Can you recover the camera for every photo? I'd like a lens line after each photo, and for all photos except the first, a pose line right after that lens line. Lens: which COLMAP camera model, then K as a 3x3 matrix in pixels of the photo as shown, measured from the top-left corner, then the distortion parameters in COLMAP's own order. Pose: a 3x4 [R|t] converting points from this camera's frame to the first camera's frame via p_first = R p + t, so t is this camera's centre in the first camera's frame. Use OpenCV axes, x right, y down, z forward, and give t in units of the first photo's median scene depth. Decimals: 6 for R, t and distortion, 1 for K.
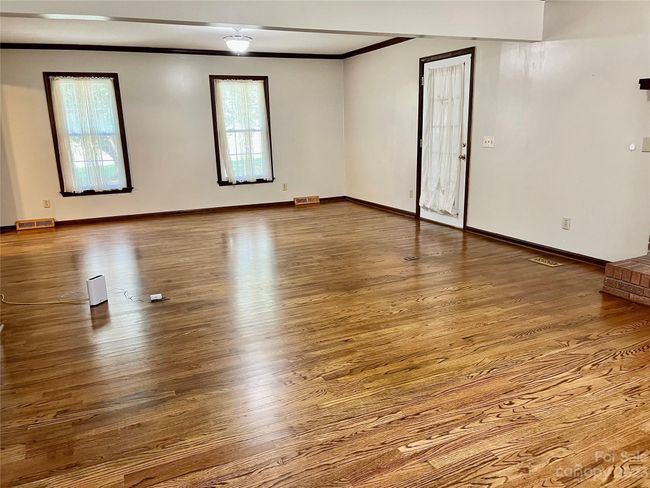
lens RADIAL K [[487.8, 0, 323.5], [0, 487.8, 245.4], [0, 0, 1]] dist [0.075232, -0.101013]
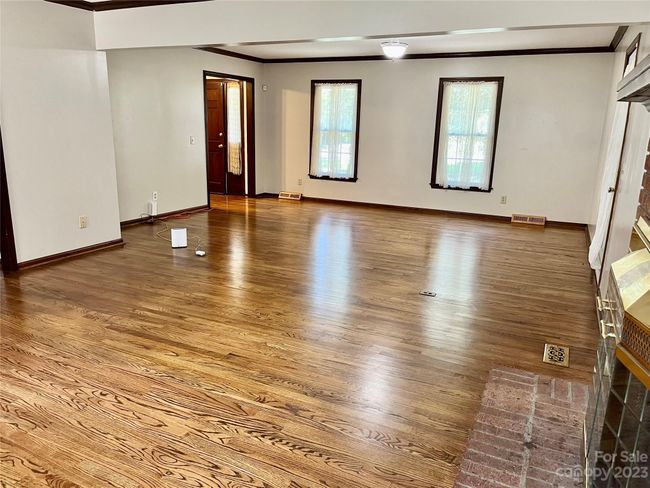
lens RADIAL K [[487.8, 0, 323.5], [0, 487.8, 245.4], [0, 0, 1]] dist [0.075232, -0.101013]
pose [[0.635125, 0.228463, -0.737849, 0.461220], [-0.225479, 0.968487, 0.105789, -0.070941], [0.738766, 0.099181, 0.666624, 0.198868]]
